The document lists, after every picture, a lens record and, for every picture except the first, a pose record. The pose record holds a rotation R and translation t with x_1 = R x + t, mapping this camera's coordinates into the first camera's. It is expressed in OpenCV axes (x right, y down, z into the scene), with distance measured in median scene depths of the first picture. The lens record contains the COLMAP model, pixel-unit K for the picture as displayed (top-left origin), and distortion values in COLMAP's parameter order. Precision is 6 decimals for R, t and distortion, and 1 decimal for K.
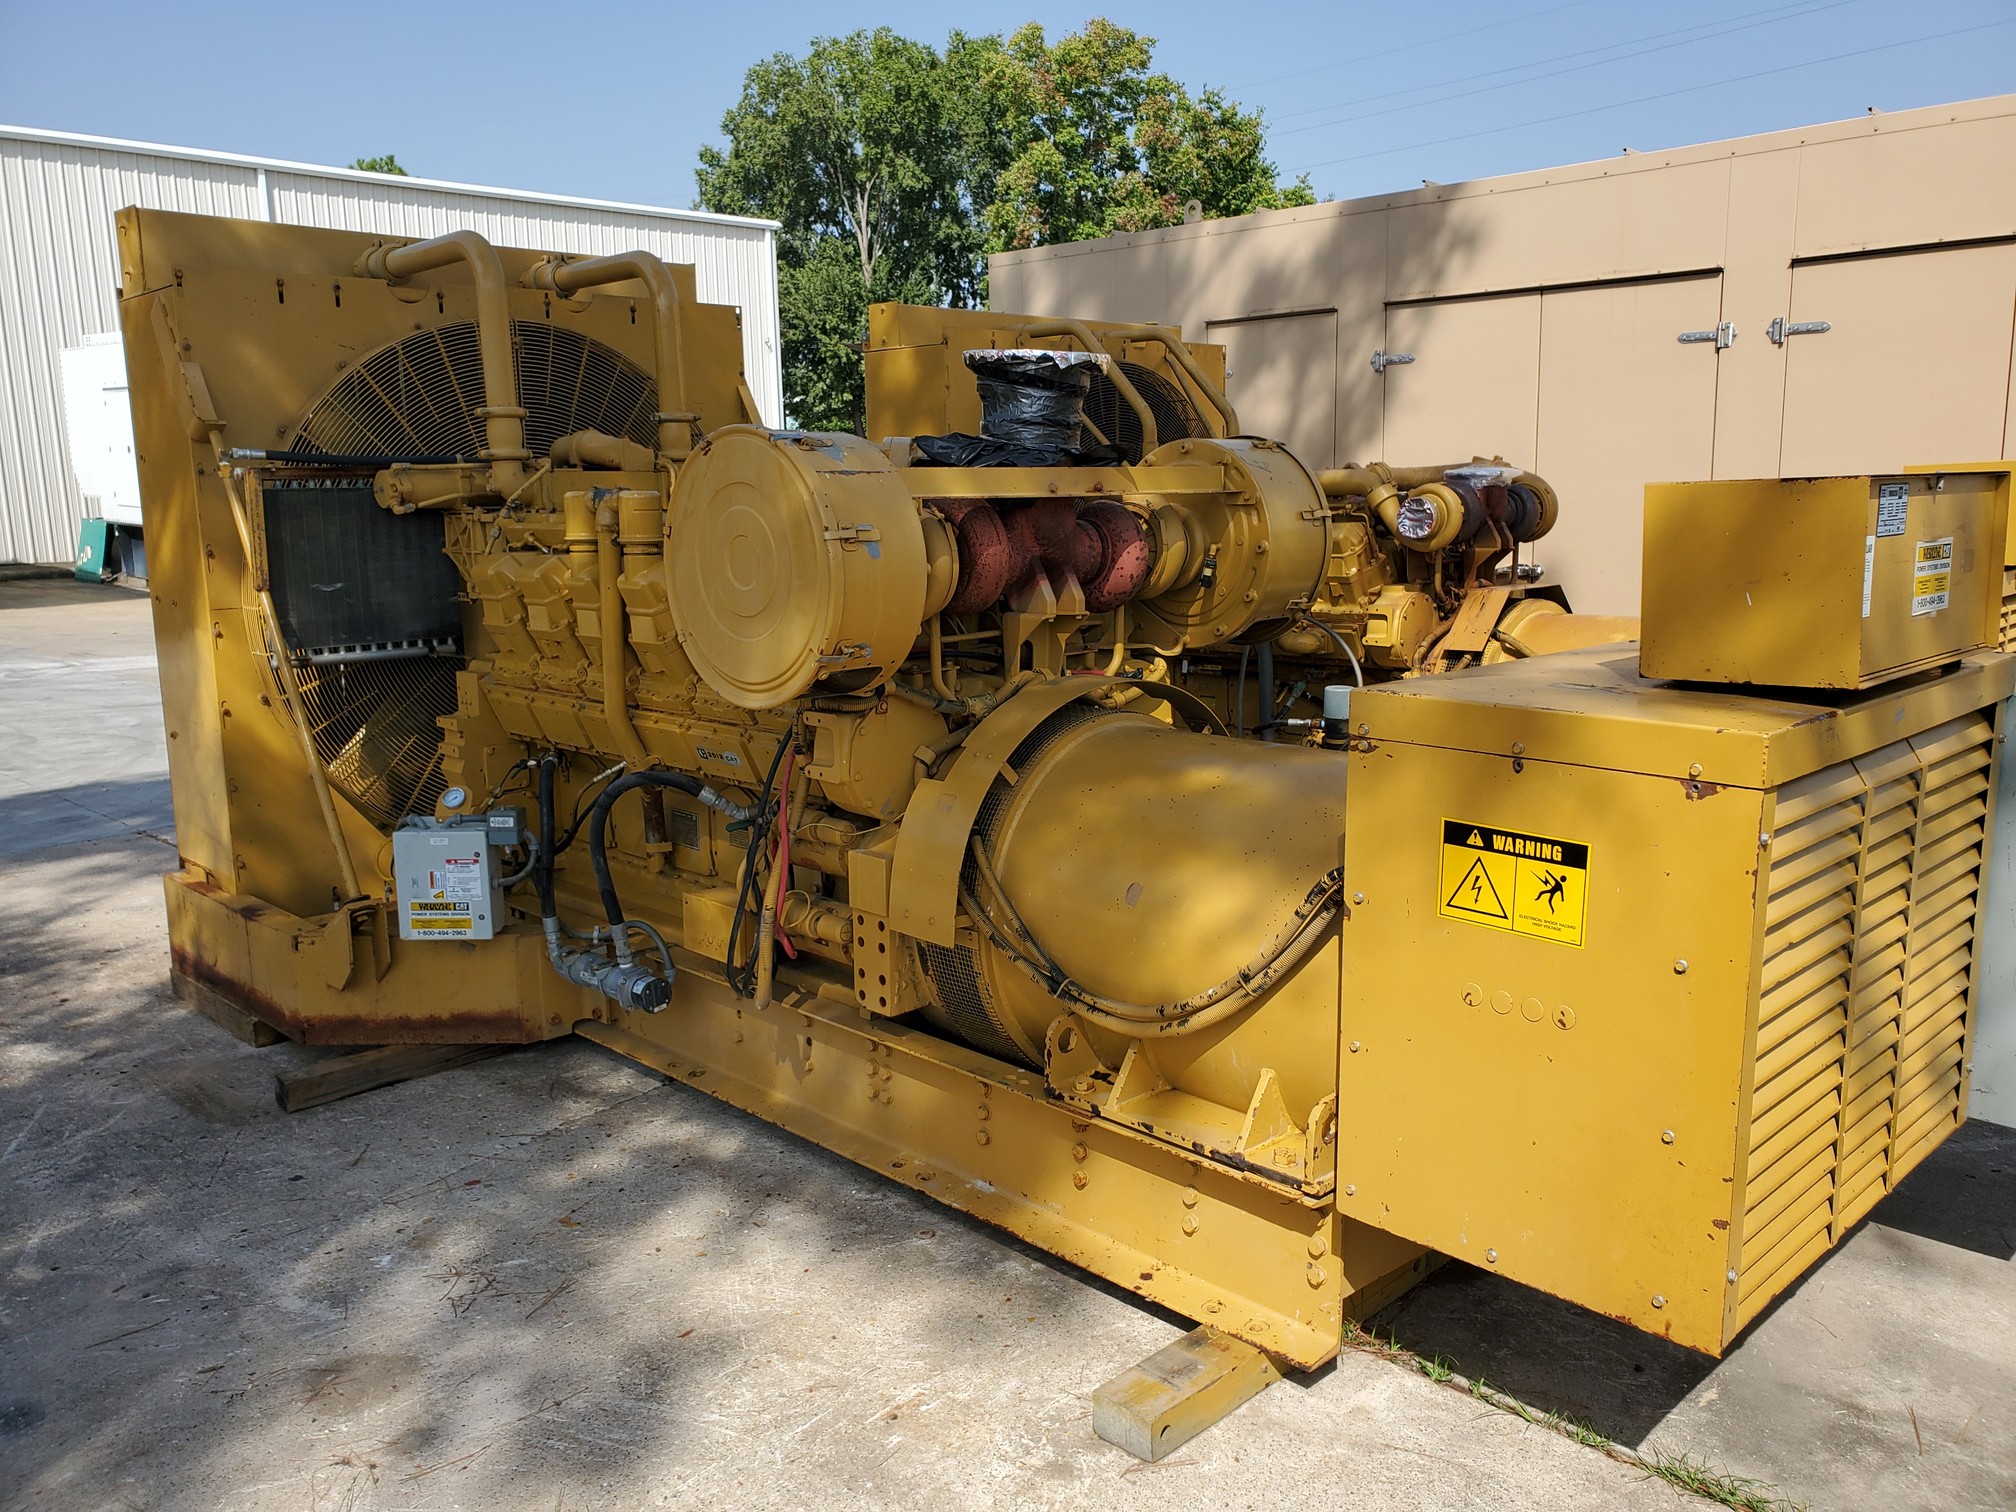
lens RADIAL K [[1585.3, 0, 1015.3], [0, 1585.3, 759.9], [0, 0, 1]] dist [0.012235, 0.001061]
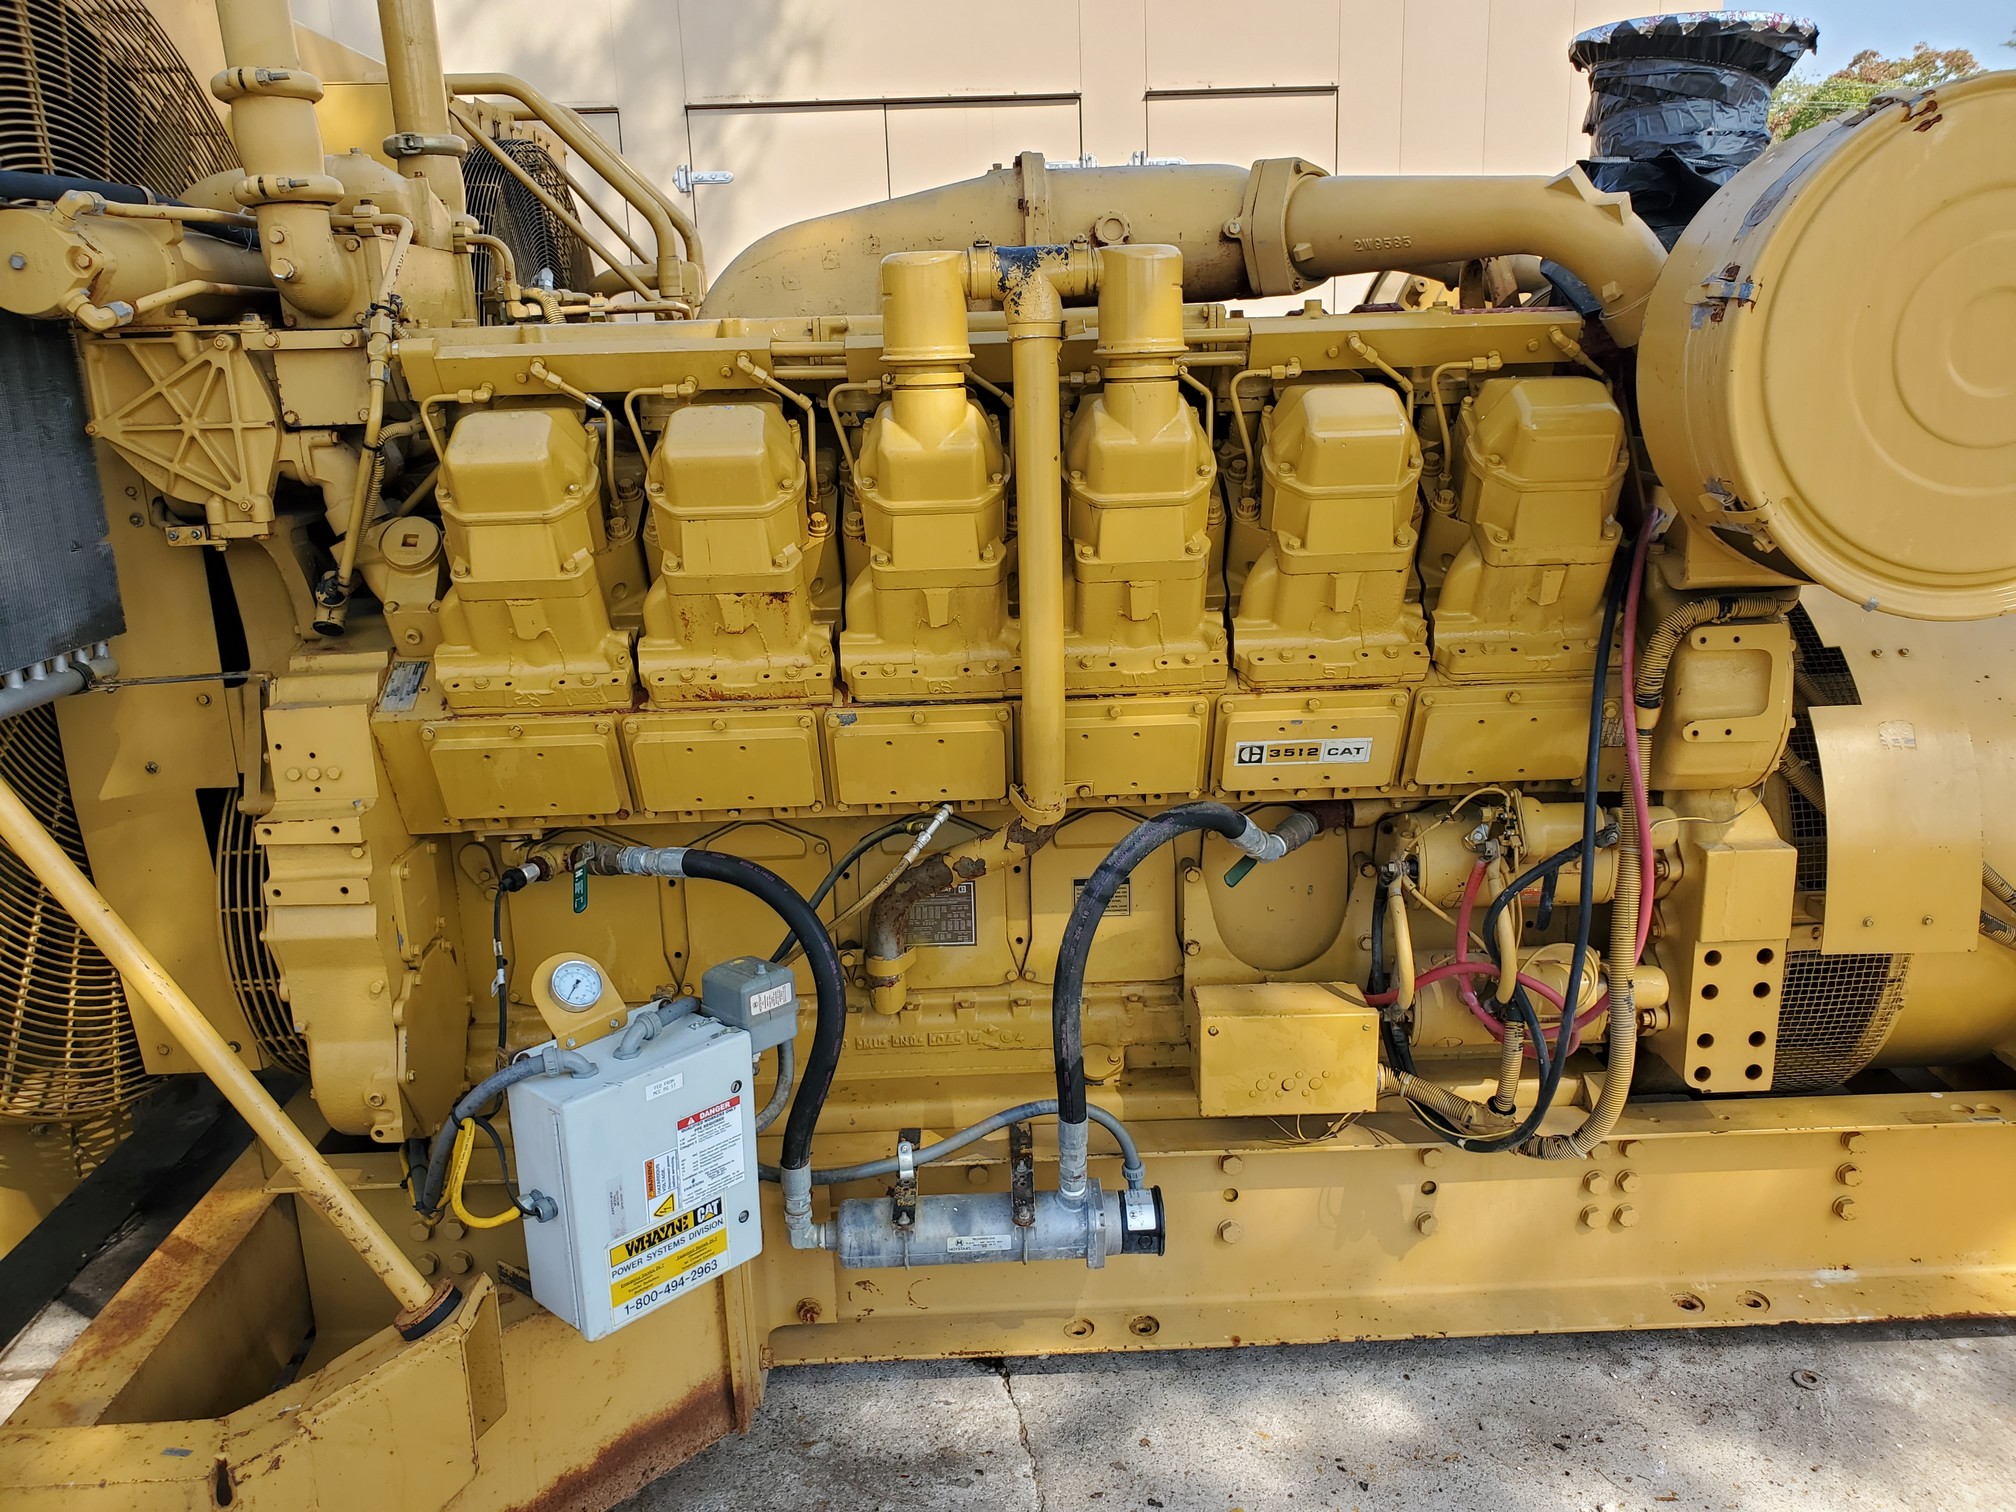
lens RADIAL K [[1585.3, 0, 1009.7], [0, 1585.3, 759.7], [0, 0, 1]] dist [-0.035425, 0.066528]
pose [[0.682608, -0.195024, 0.704281, -0.539296], [0.146328, 0.980691, 0.129740, -0.071236], [-0.715985, 0.014494, 0.697965, 0.588857]]
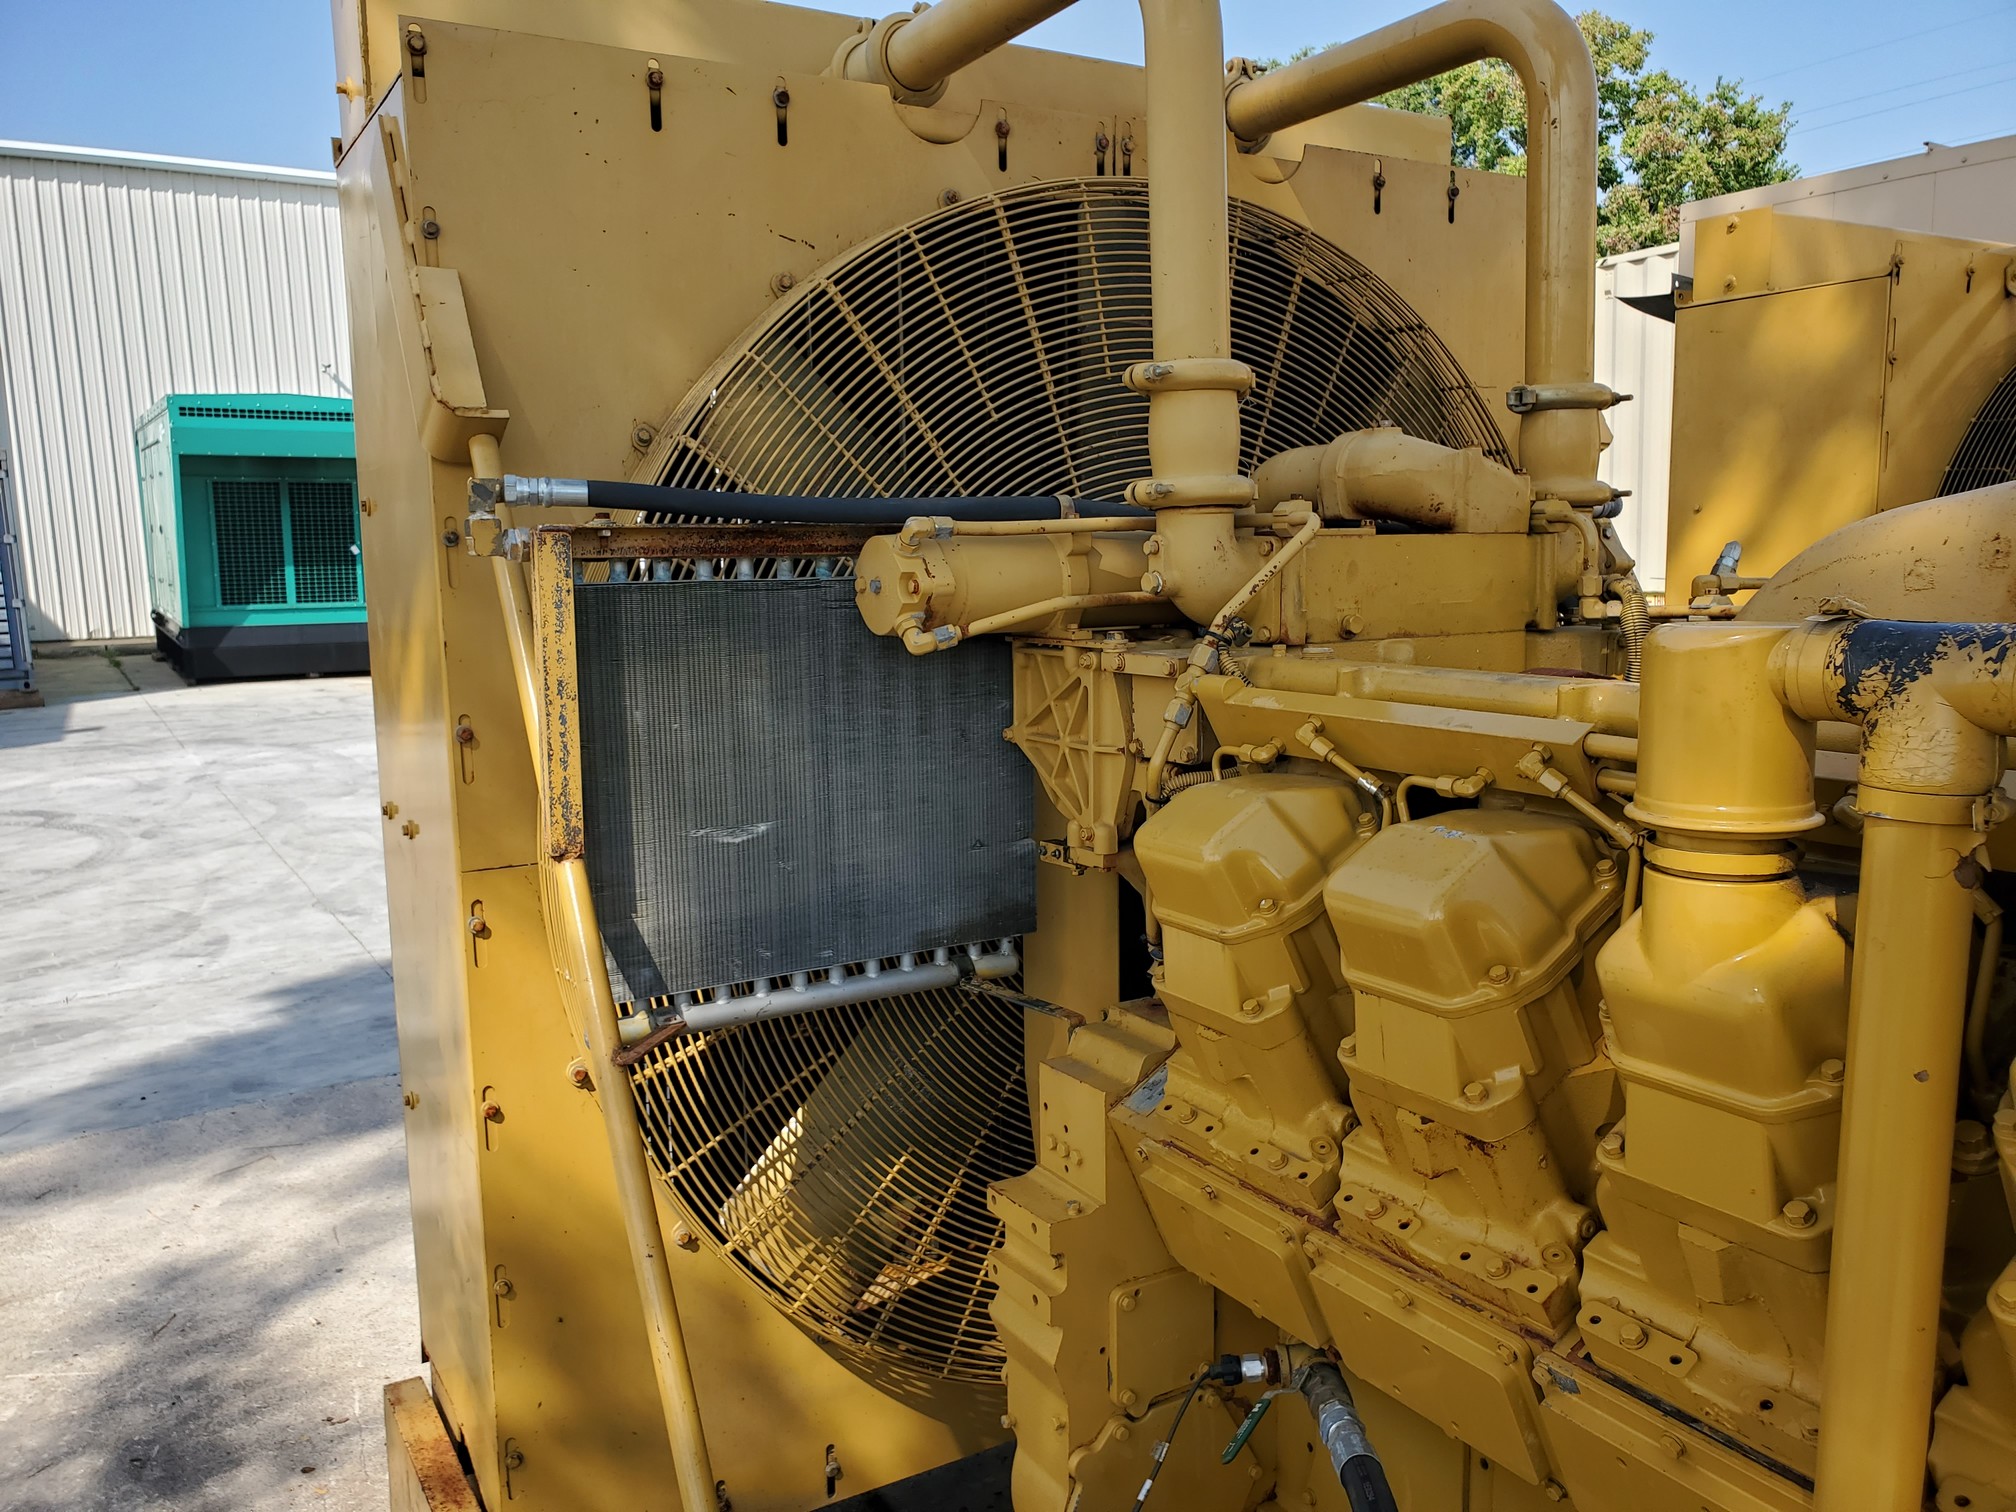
lens RADIAL K [[1570.2, 0, 1055.4], [0, 1570.2, 785.7], [0, 0, 1]] dist [0.152405, -0.297292]
pose [[0.976738, 0.032435, -0.211968, -0.282869], [-0.036201, 0.999248, -0.013909, -0.122028], [0.211358, 0.021259, 0.977178, 0.658730]]
